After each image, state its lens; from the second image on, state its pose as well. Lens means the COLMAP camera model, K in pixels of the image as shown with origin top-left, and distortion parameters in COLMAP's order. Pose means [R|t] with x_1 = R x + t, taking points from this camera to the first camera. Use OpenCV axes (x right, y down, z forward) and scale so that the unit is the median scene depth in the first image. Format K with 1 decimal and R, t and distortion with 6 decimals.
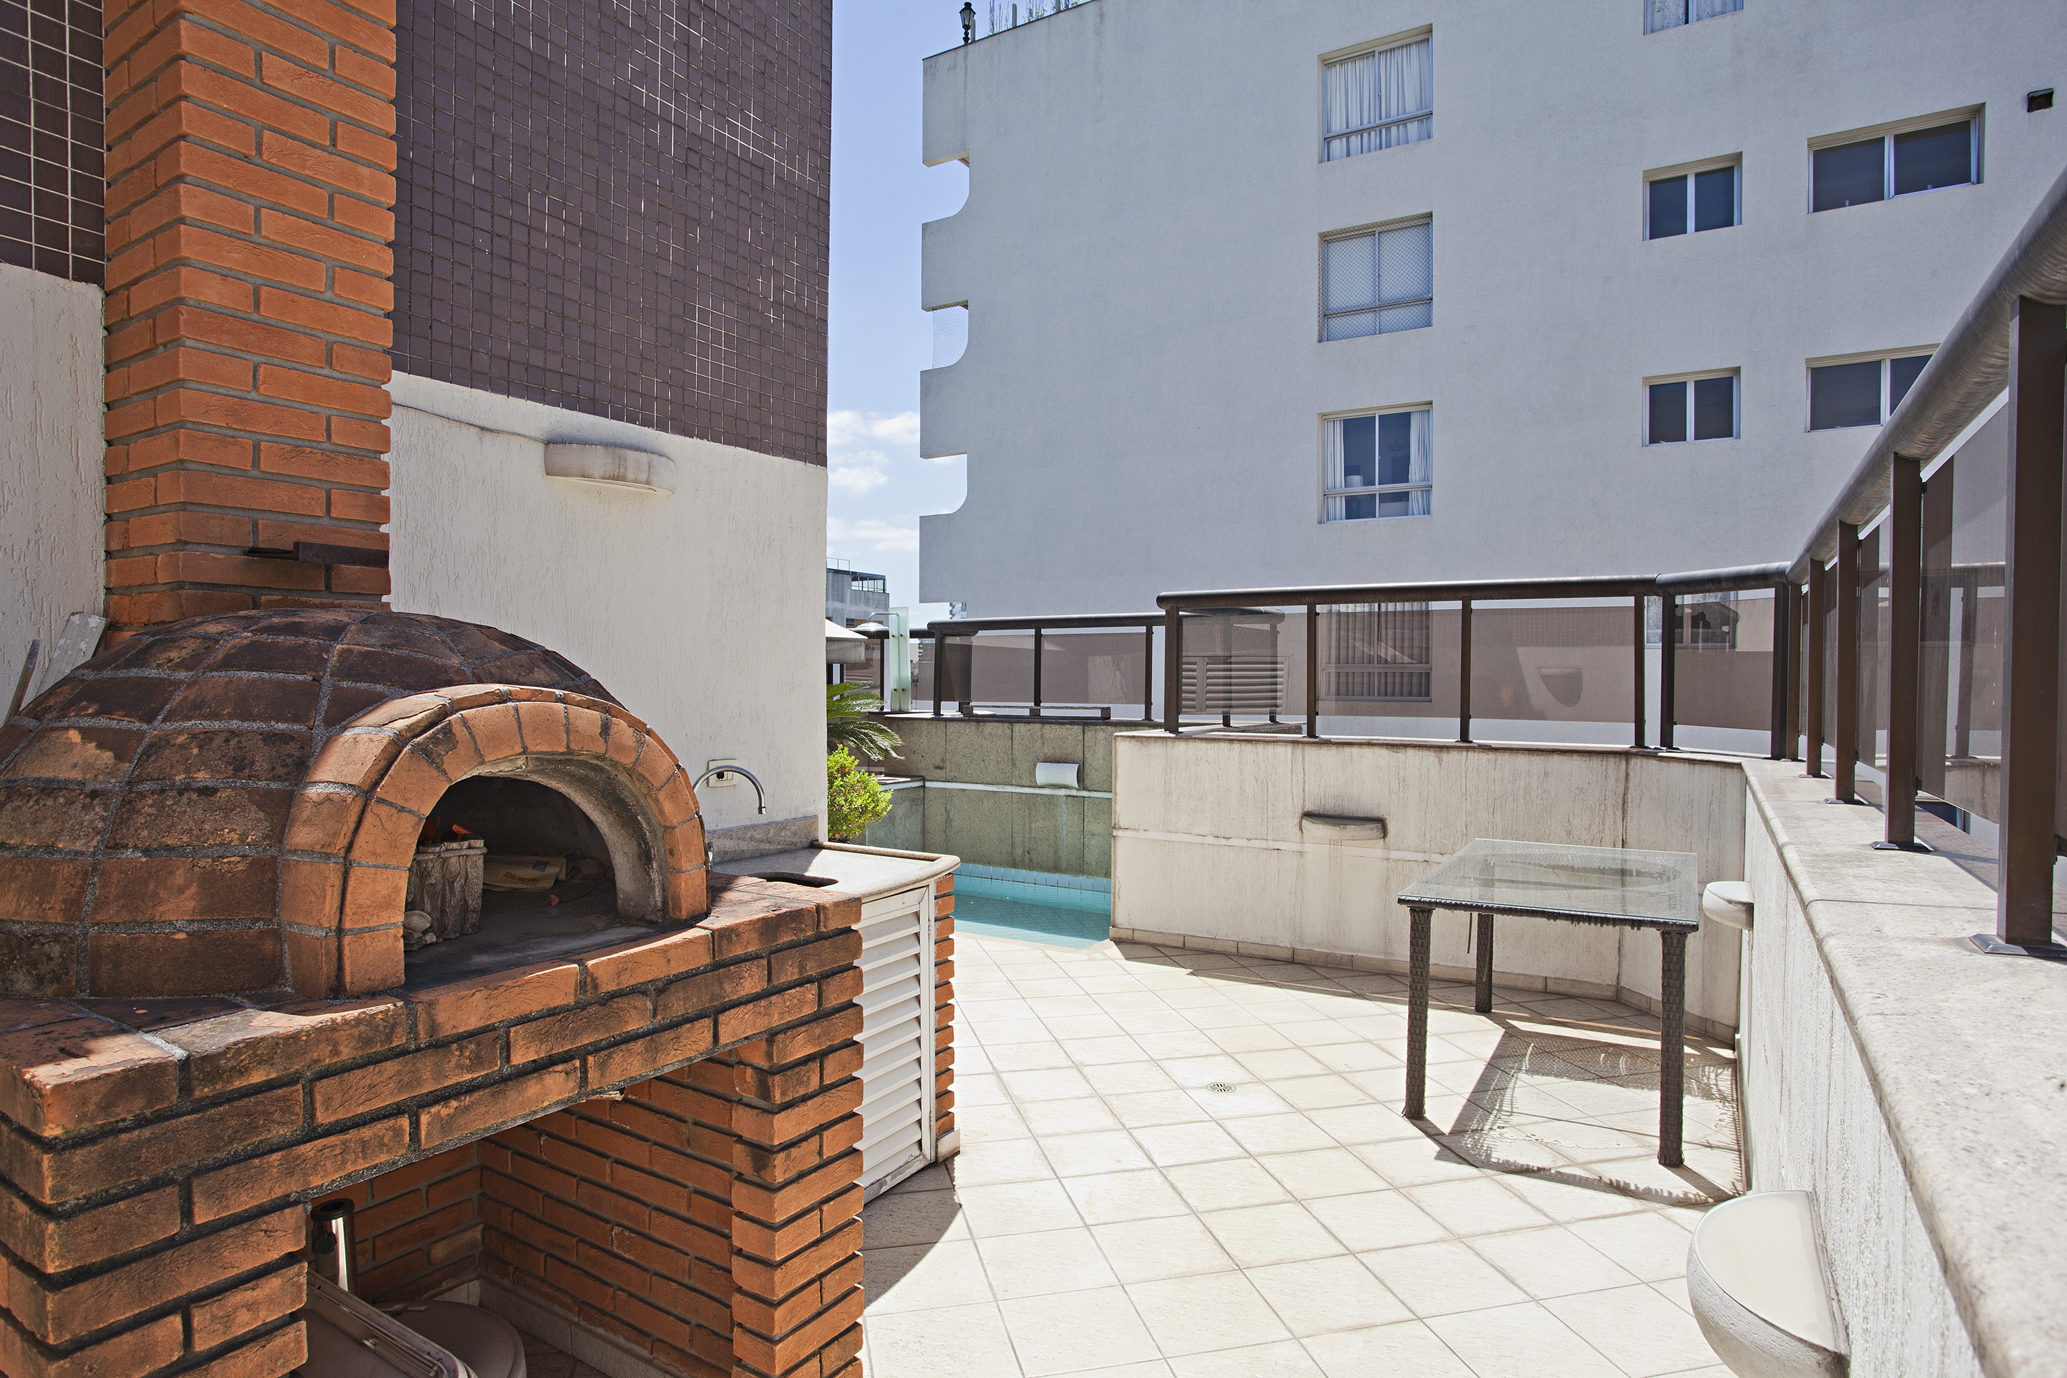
lens RADIAL K [[1142.9, 0, 1030.9], [0, 1142.9, 692.3], [0, 0, 1]] dist [0.000040, 0.000002]
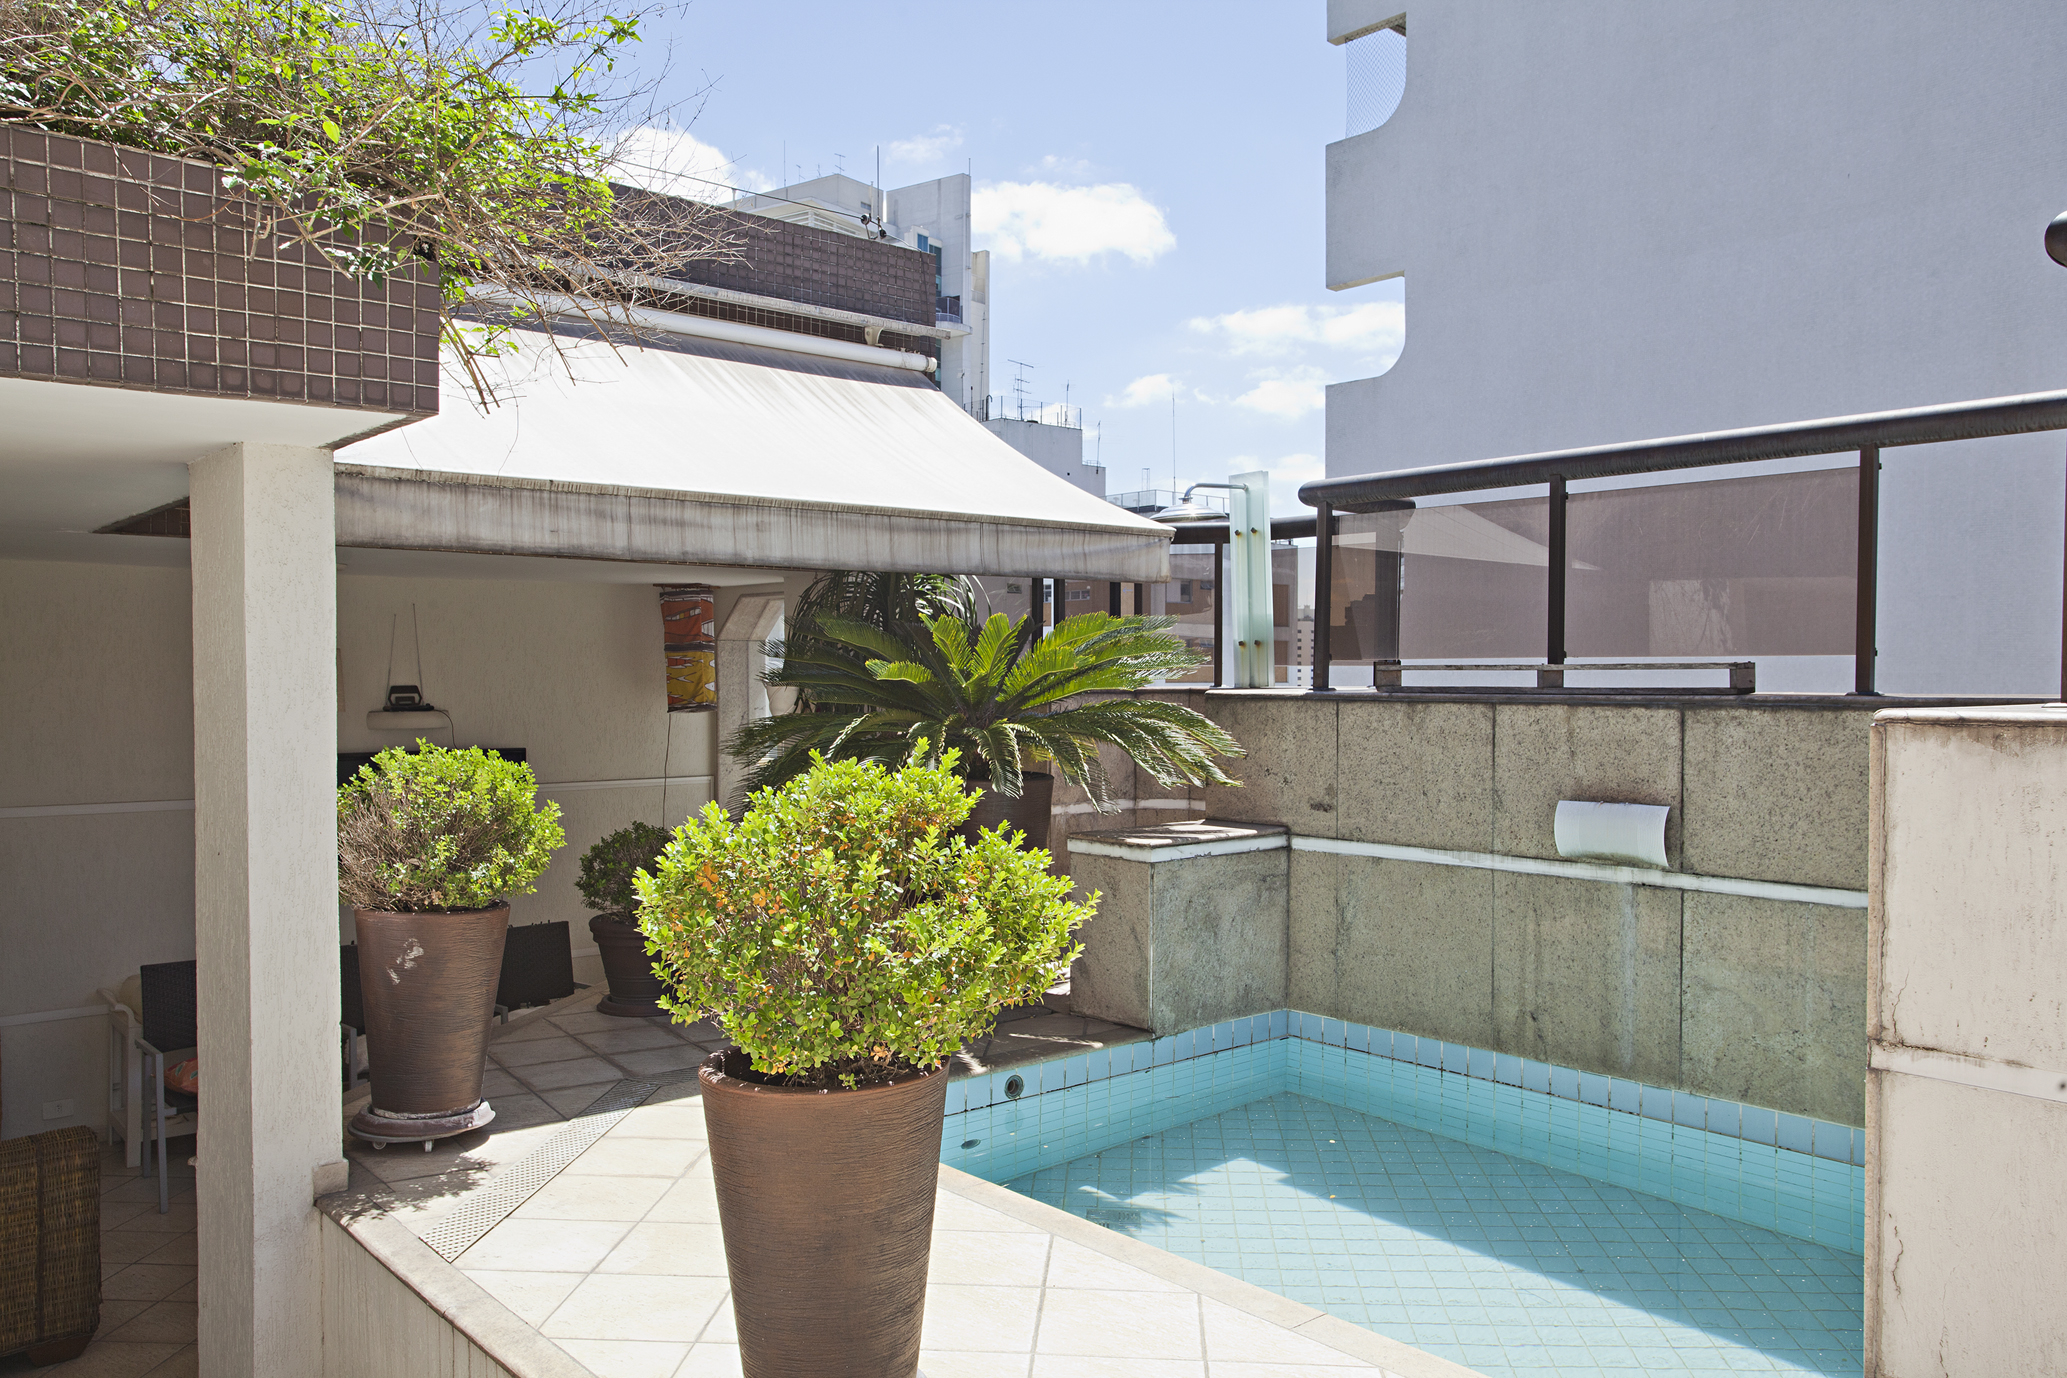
lens RADIAL K [[1612.3, 0, 1034.3], [0, 1612.3, 693.5], [0, 0, 1]] dist [-0.036536, 0.004738]
pose [[0.959537, 0.003039, -0.281567, -0.012175], [-0.002331, 0.999993, 0.002846, 0.021304], [0.281573, -0.002074, 0.959537, 0.382584]]
